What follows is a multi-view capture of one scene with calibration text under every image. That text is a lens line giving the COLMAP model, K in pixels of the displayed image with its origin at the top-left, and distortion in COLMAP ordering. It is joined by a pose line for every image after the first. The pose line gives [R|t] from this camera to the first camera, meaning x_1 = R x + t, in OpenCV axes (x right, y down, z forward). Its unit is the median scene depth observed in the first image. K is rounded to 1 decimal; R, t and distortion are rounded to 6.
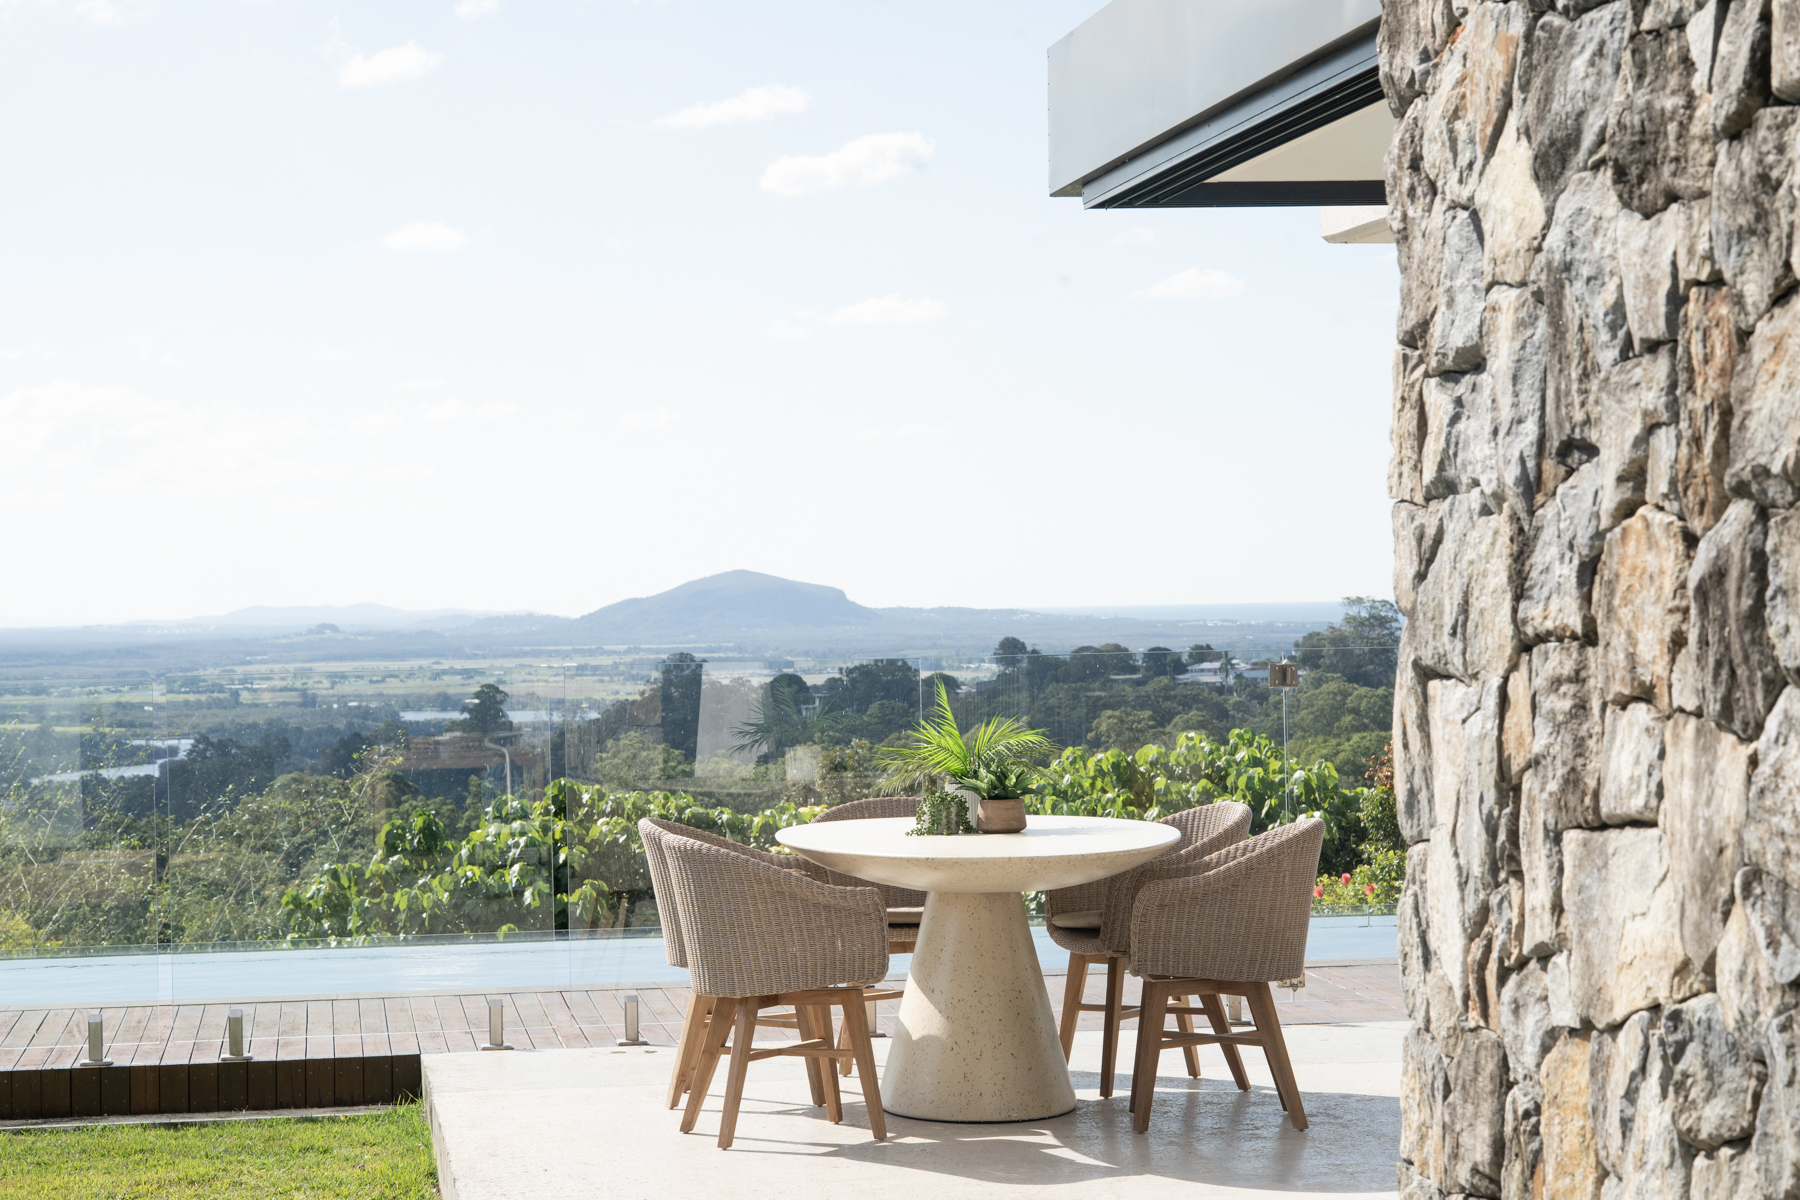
lens RADIAL K [[4356.0, 0, 900.0], [0, 4356.0, 600.0], [0, 0, 1]] dist [0.129667, 0.005263]
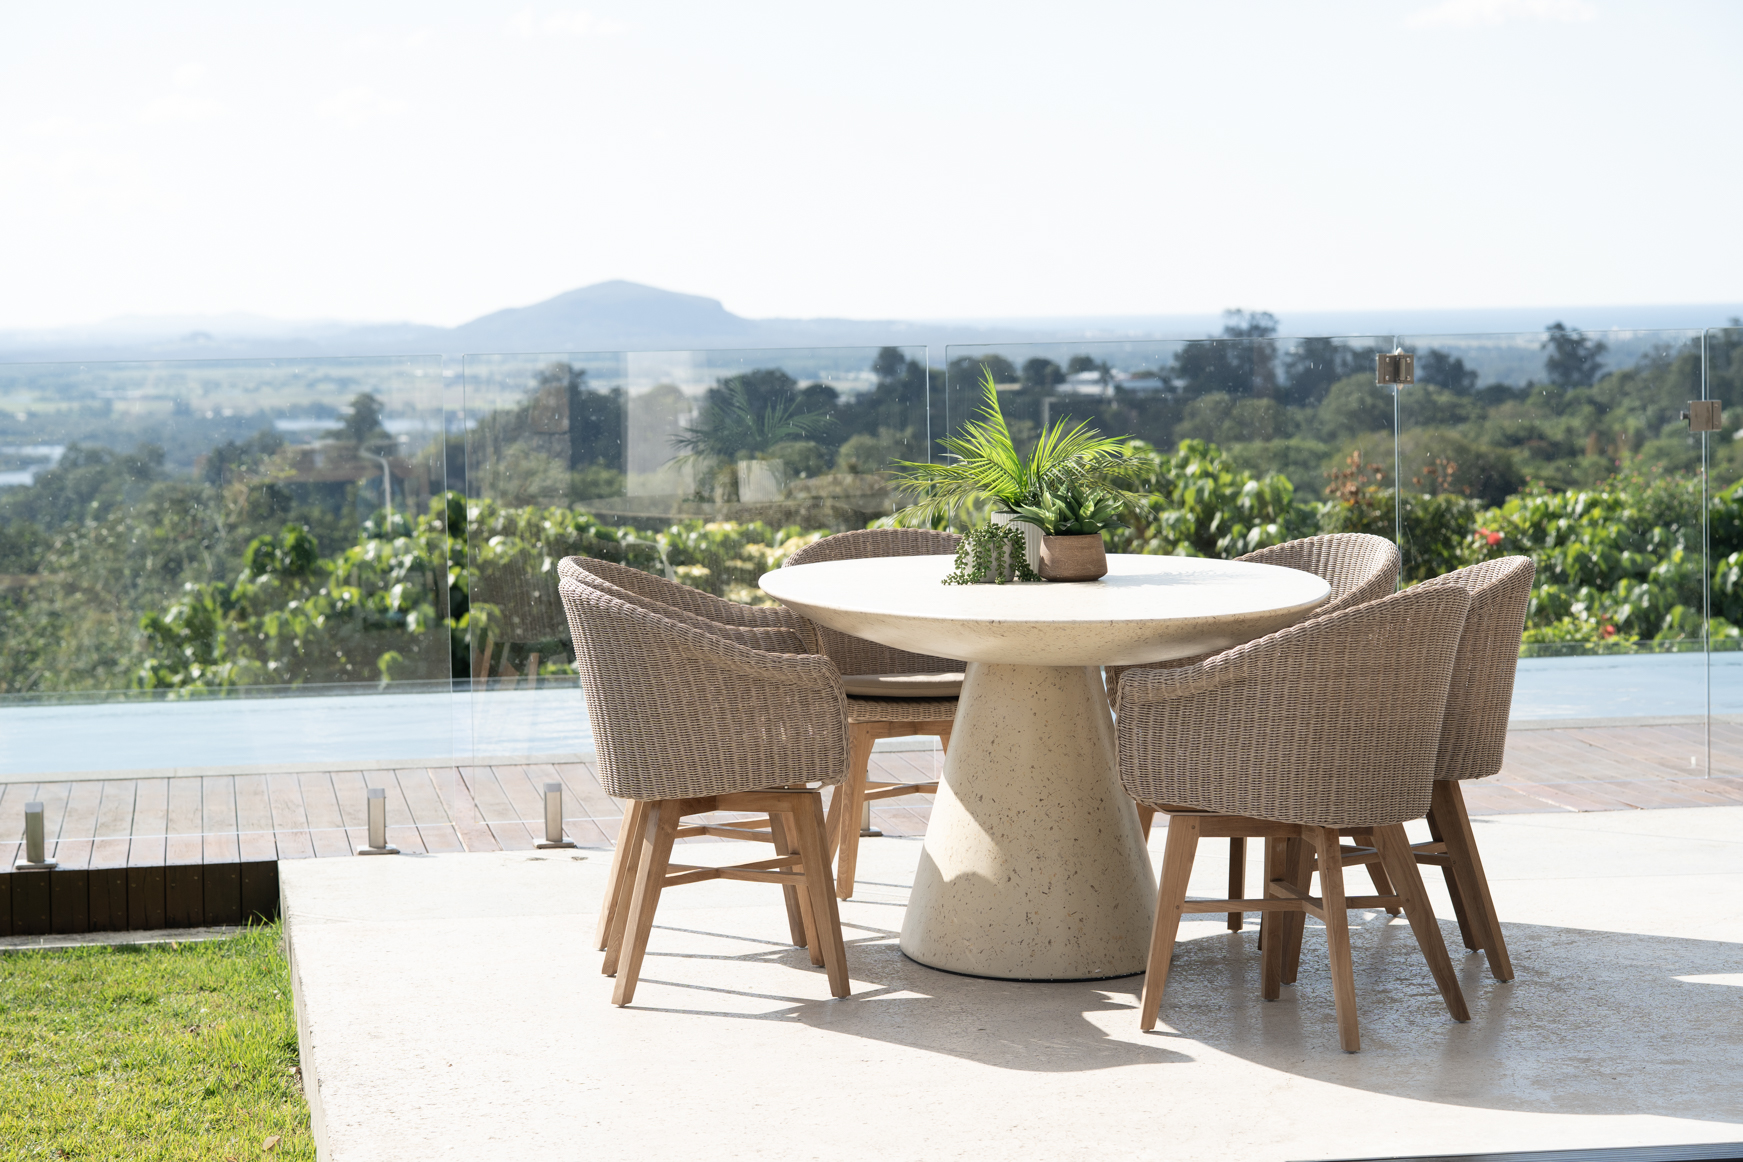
lens RADIAL K [[4218.1, 0, 871.5], [0, 4218.1, 581.0], [0, 0, 1]] dist [0.129667, 0.005263]
pose [[0.999687, 0.000837, 0.025003, -0.026358], [-0.002413, 0.998005, 0.063088, 0.008648], [-0.024901, -0.063128, 0.997695, 0.281938]]
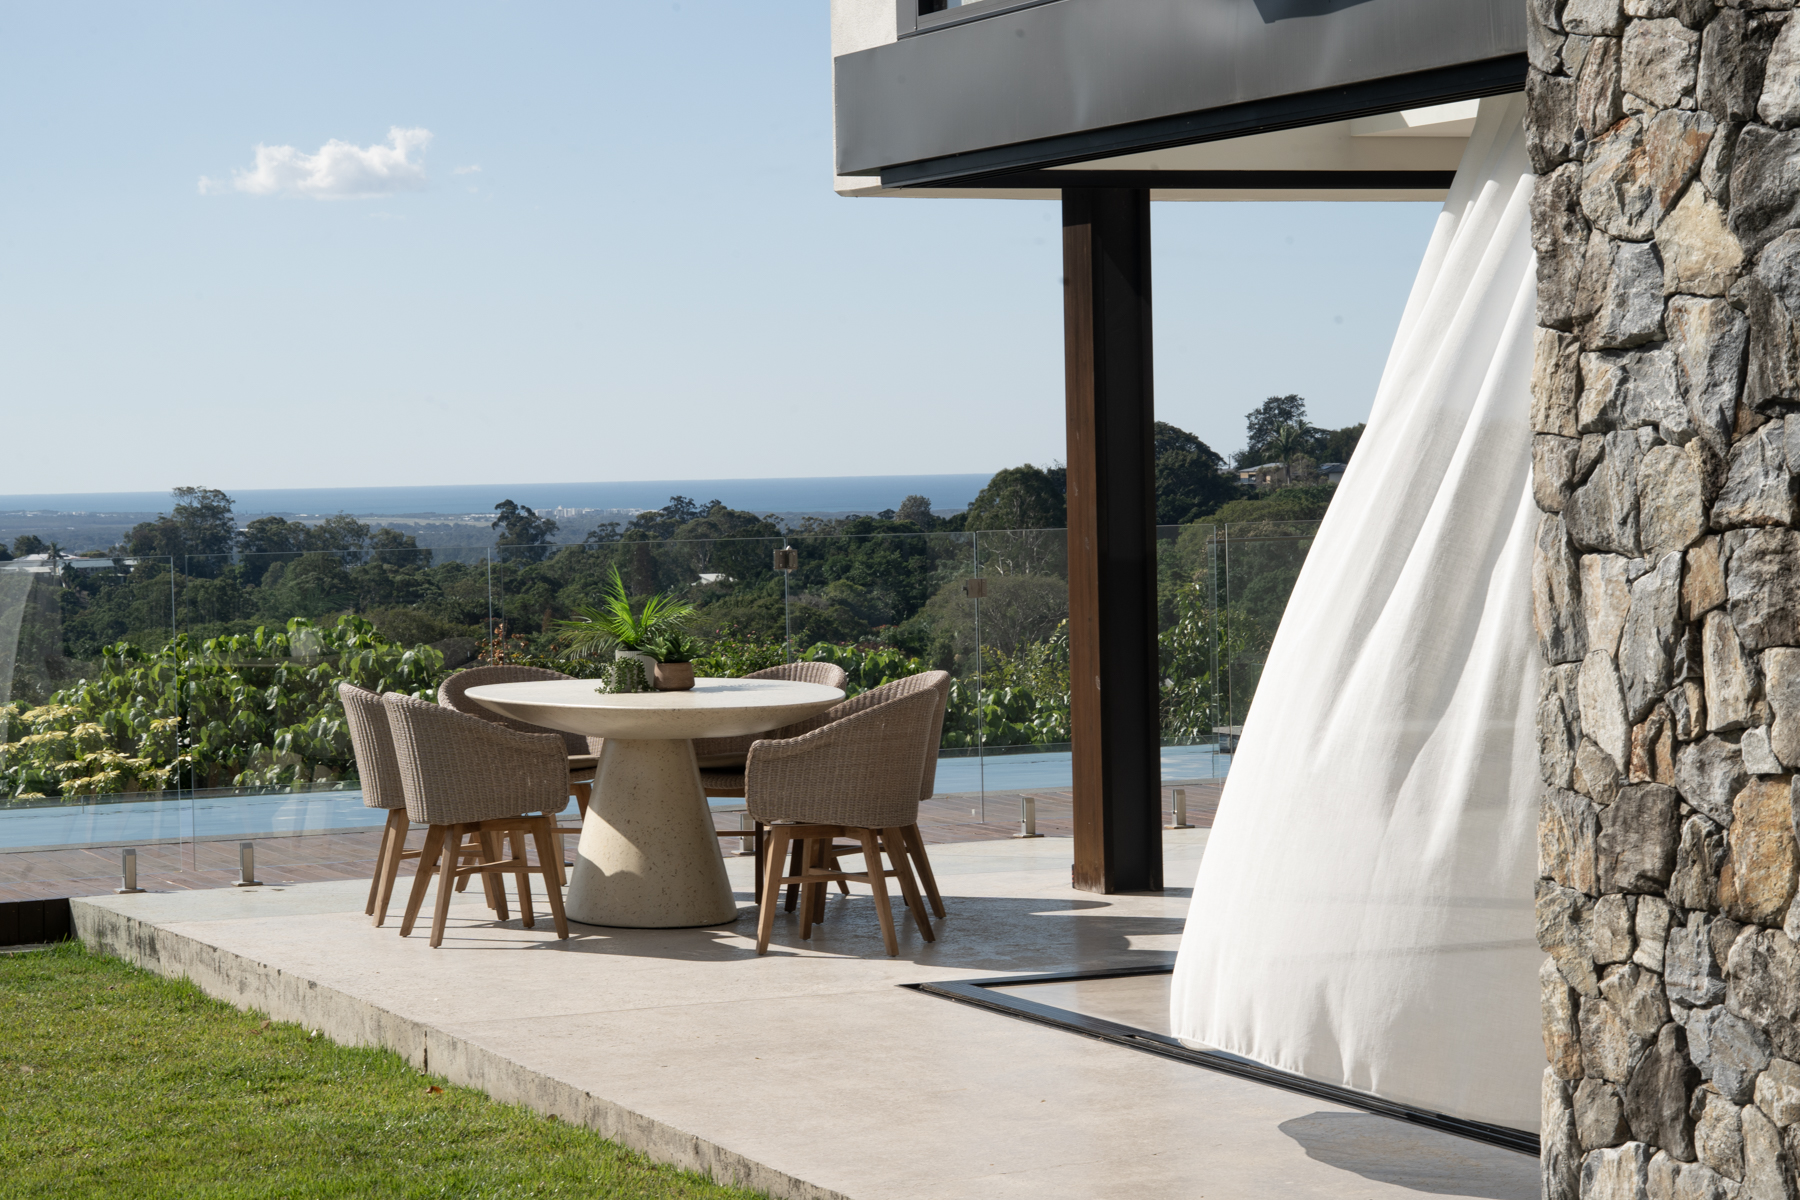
lens RADIAL K [[4455.9, 0, 900.0], [0, 4455.9, 600.0], [0, 0, 1]] dist [0.118621, 0.116682]
pose [[0.958908, -0.009238, 0.283568, -0.251512], [0.002191, 0.999681, 0.025157, -0.002344], [-0.283710, -0.023502, 0.958622, -0.187882]]
